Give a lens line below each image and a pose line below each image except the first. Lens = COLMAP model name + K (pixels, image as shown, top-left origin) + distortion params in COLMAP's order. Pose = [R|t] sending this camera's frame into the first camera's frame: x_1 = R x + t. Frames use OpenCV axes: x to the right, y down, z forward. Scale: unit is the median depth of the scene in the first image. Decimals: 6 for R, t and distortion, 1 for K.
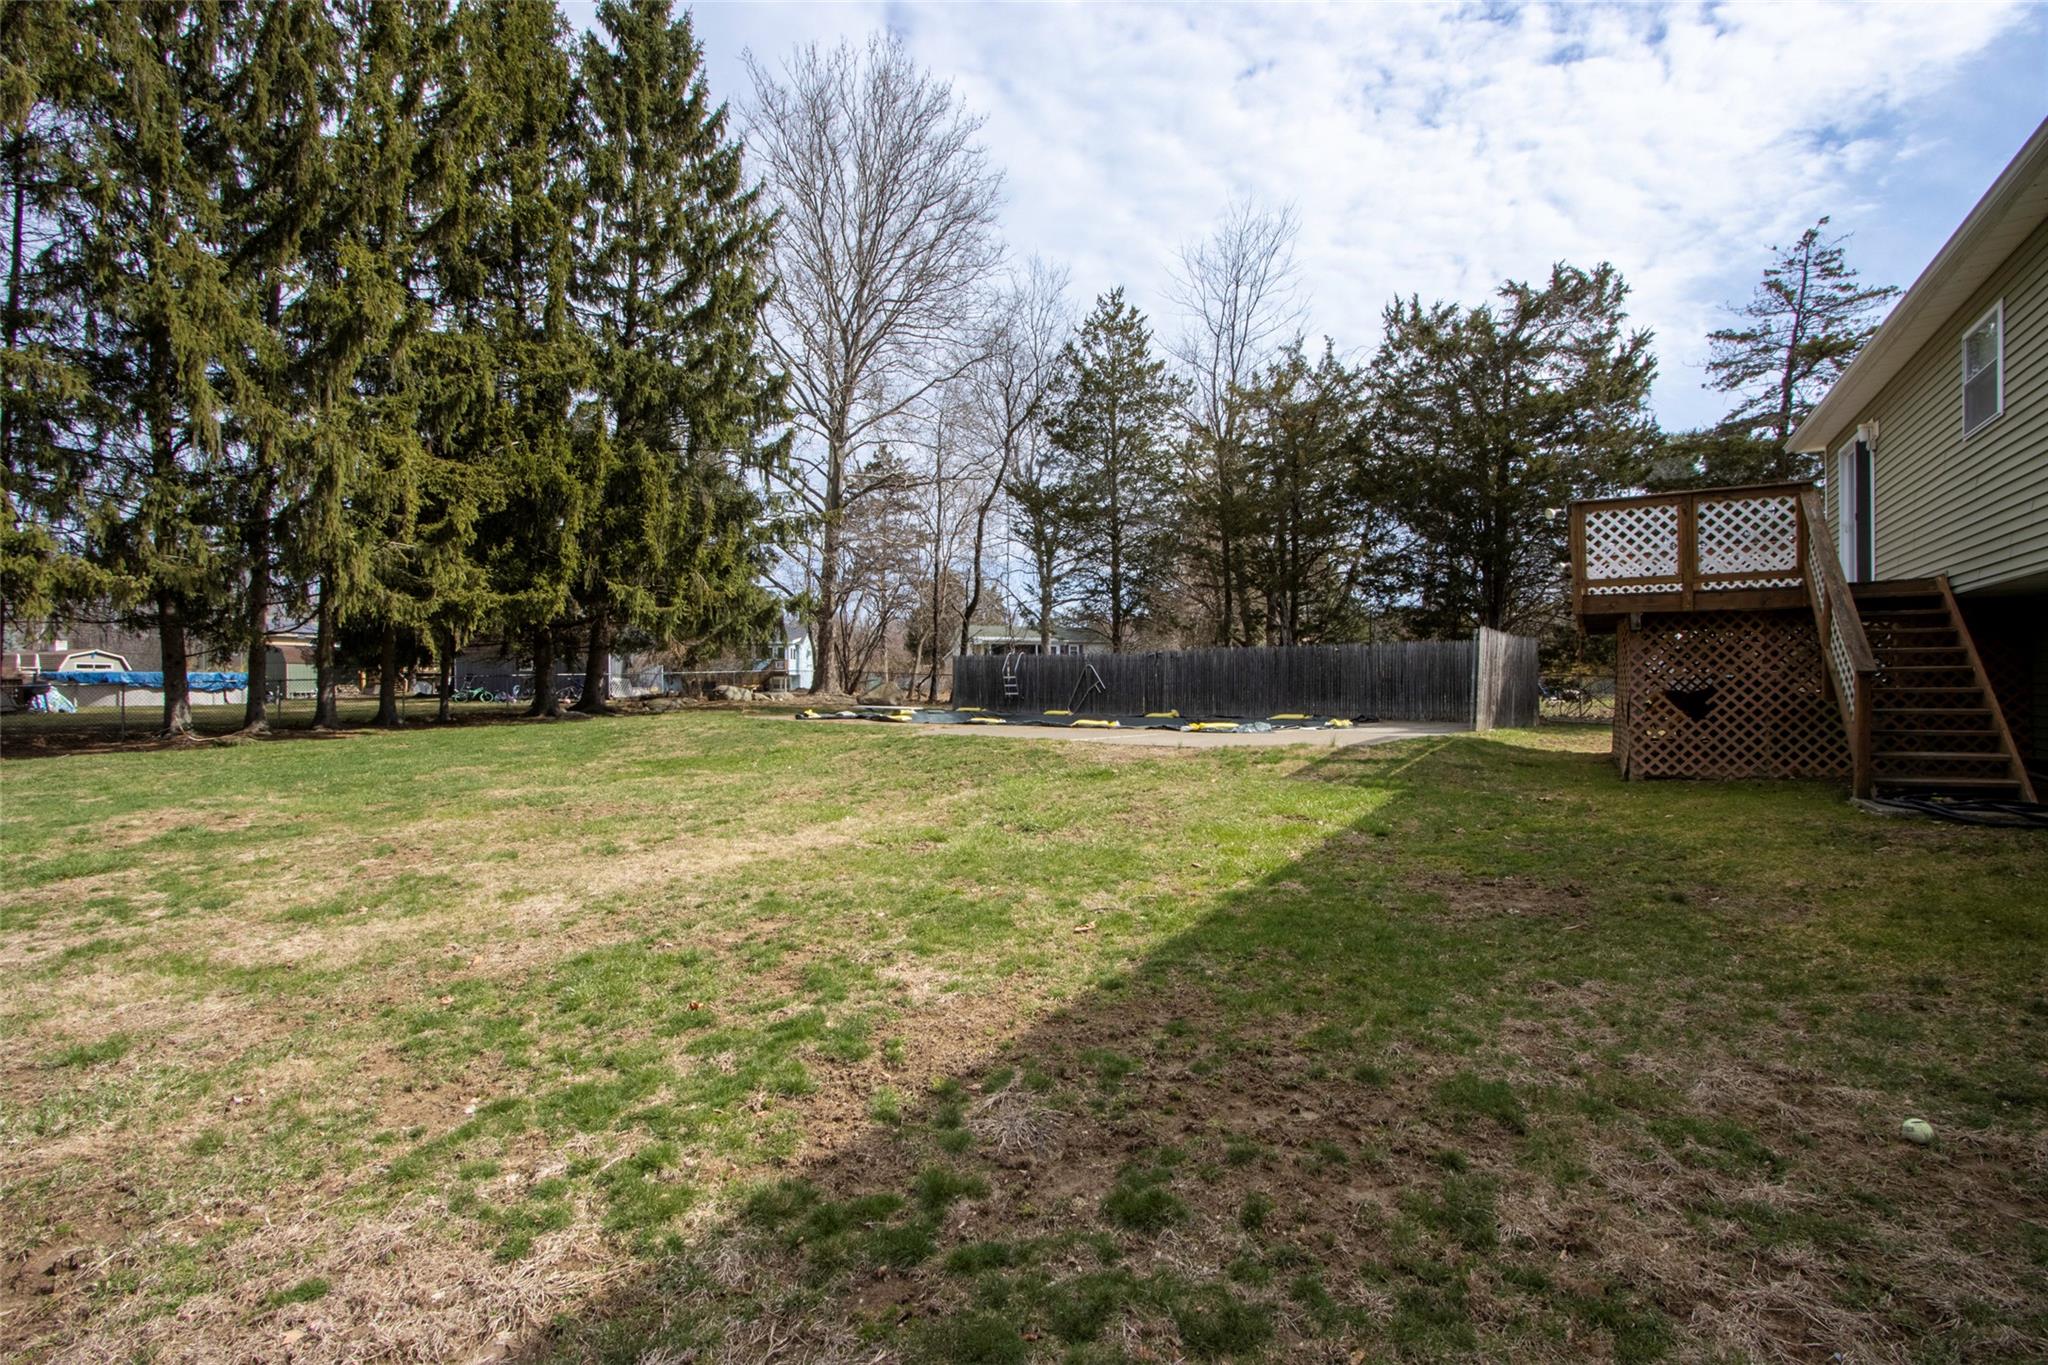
lens RADIAL K [[964.9, 0, 1024.0], [0, 964.9, 682.5], [0, 0, 1]] dist [0.000079, 0.000035]
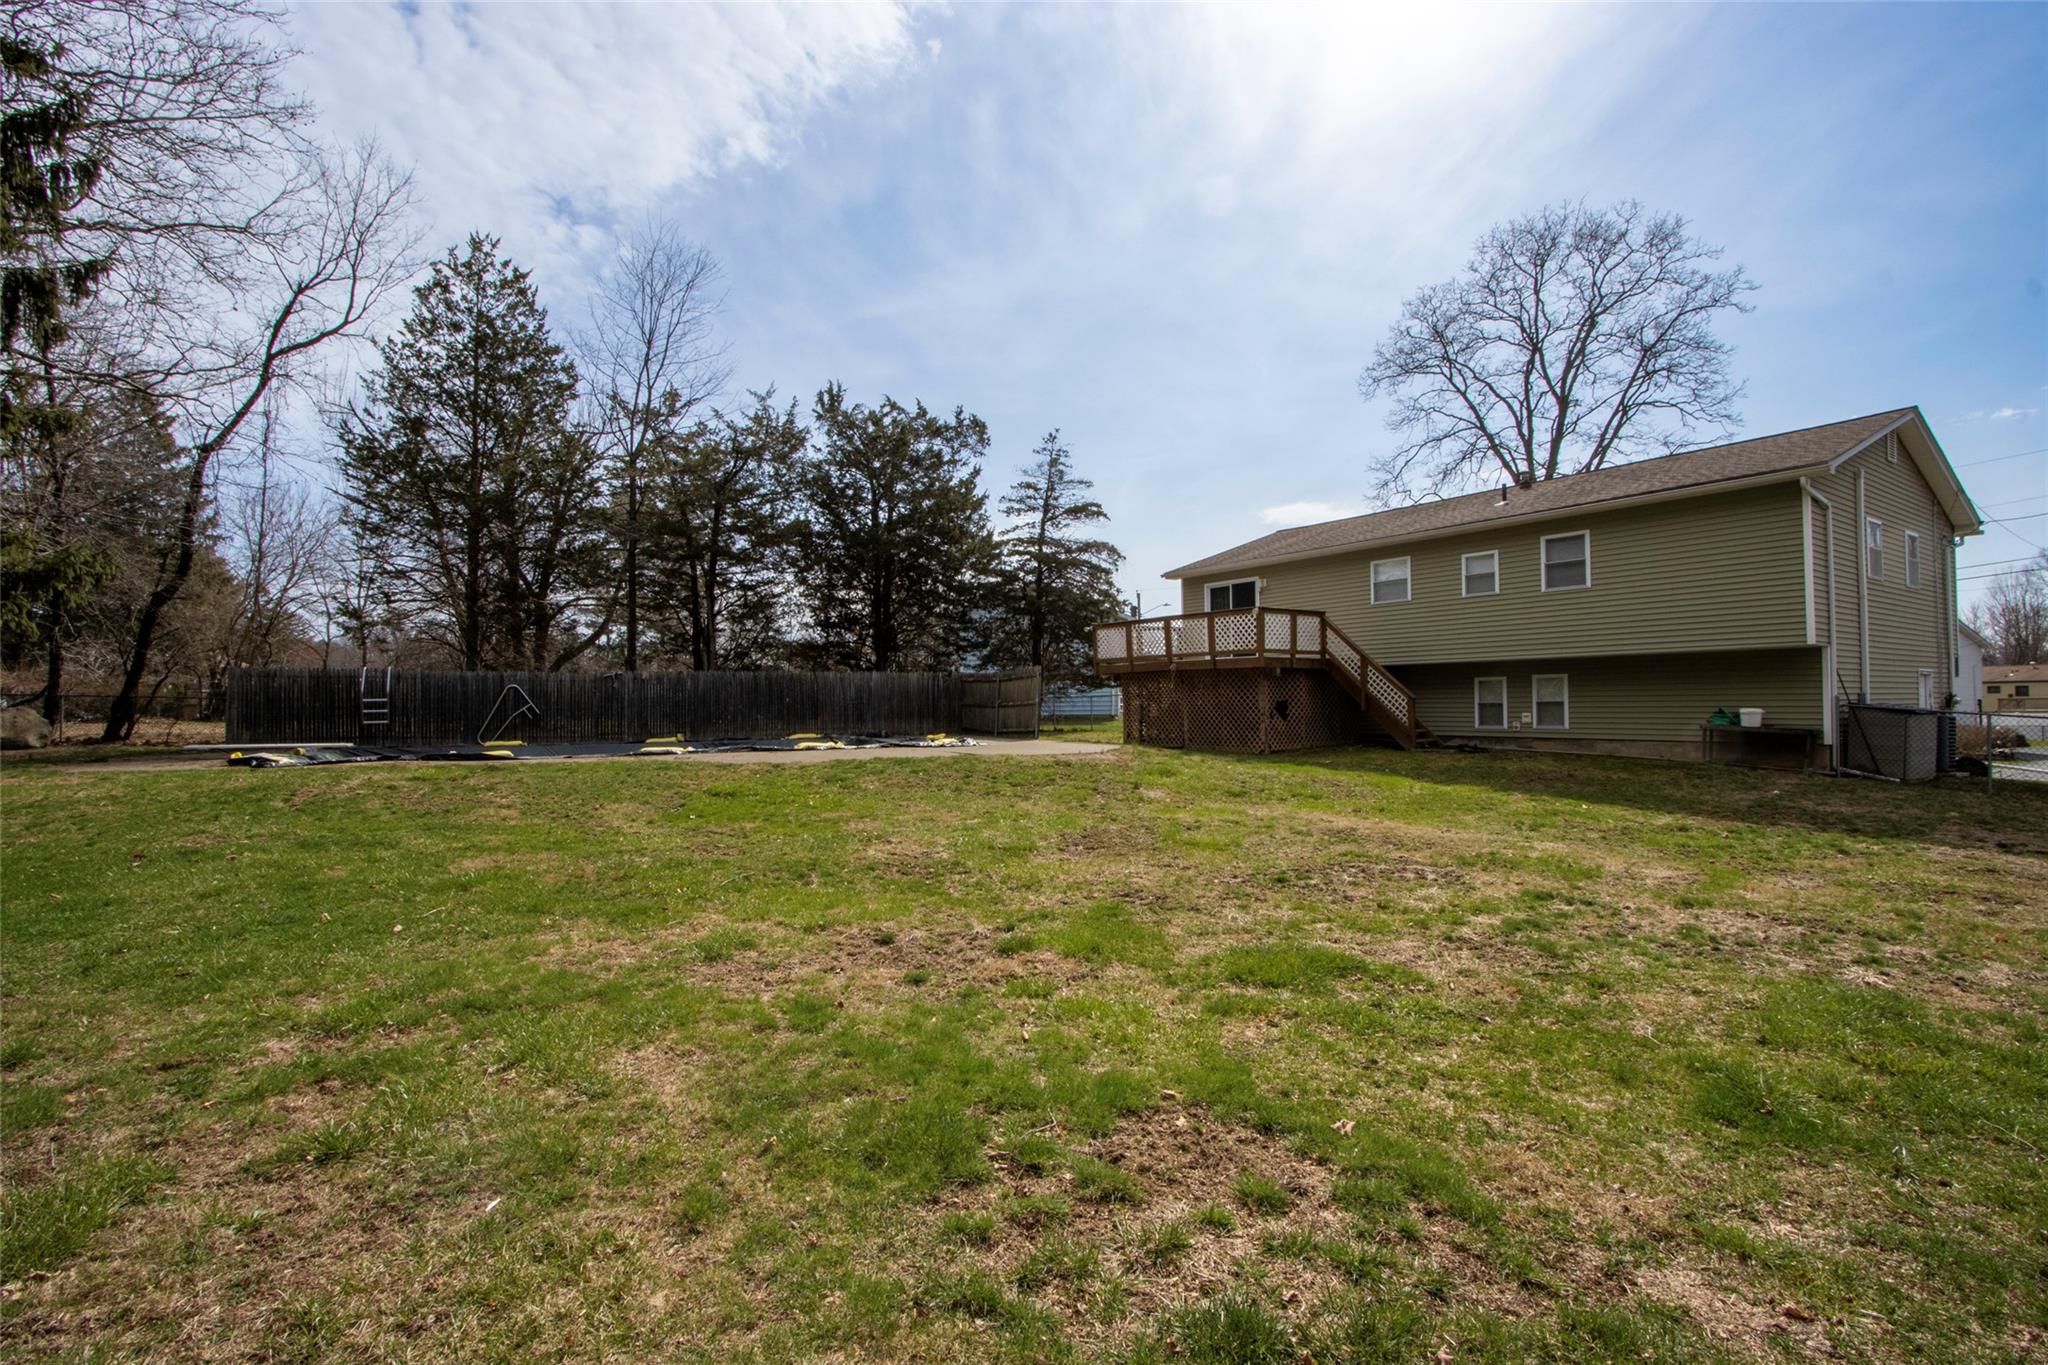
lens RADIAL K [[964.9, 0, 1024.0], [0, 964.9, 682.5], [0, 0, 1]] dist [0.000079, 0.000035]
pose [[0.431468, 0.021247, 0.901878, -0.561447], [-0.003515, 0.999755, -0.021872, -0.004776], [-0.902121, 0.006267, 0.431437, 0.275211]]
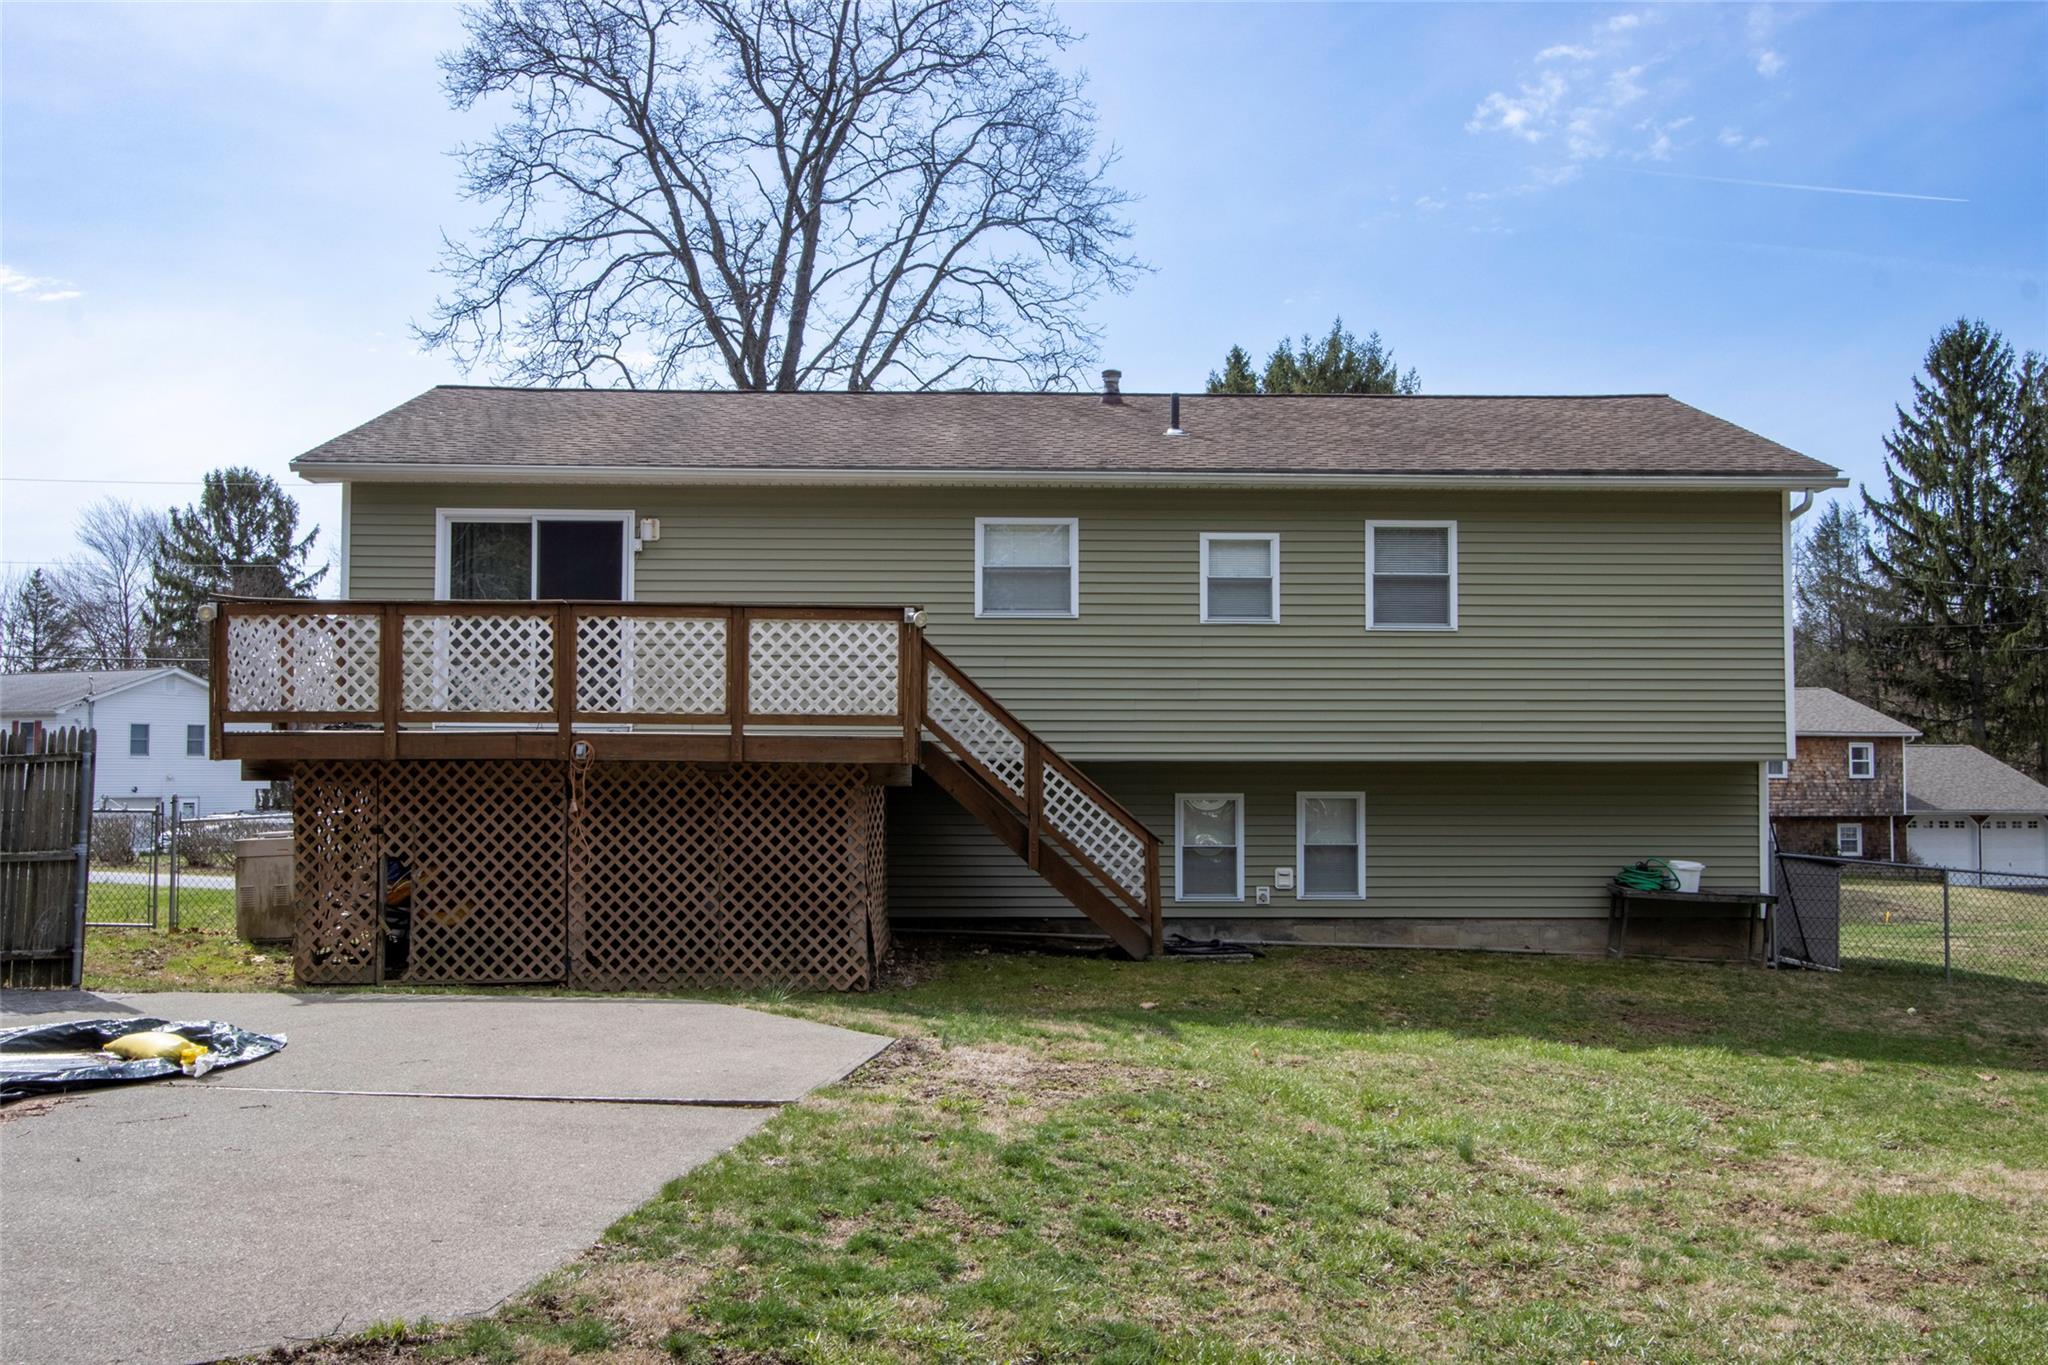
lens RADIAL K [[2019.9, 0, 1024.0], [0, 2019.9, 682.5], [0, 0, 1]] dist [0.002695, 0.001196]
pose [[-0.528067, 0.044407, 0.848041, -0.309364], [-0.009486, 0.998261, -0.058180, -0.025176], [-0.849150, -0.038767, -0.526727, 0.771468]]
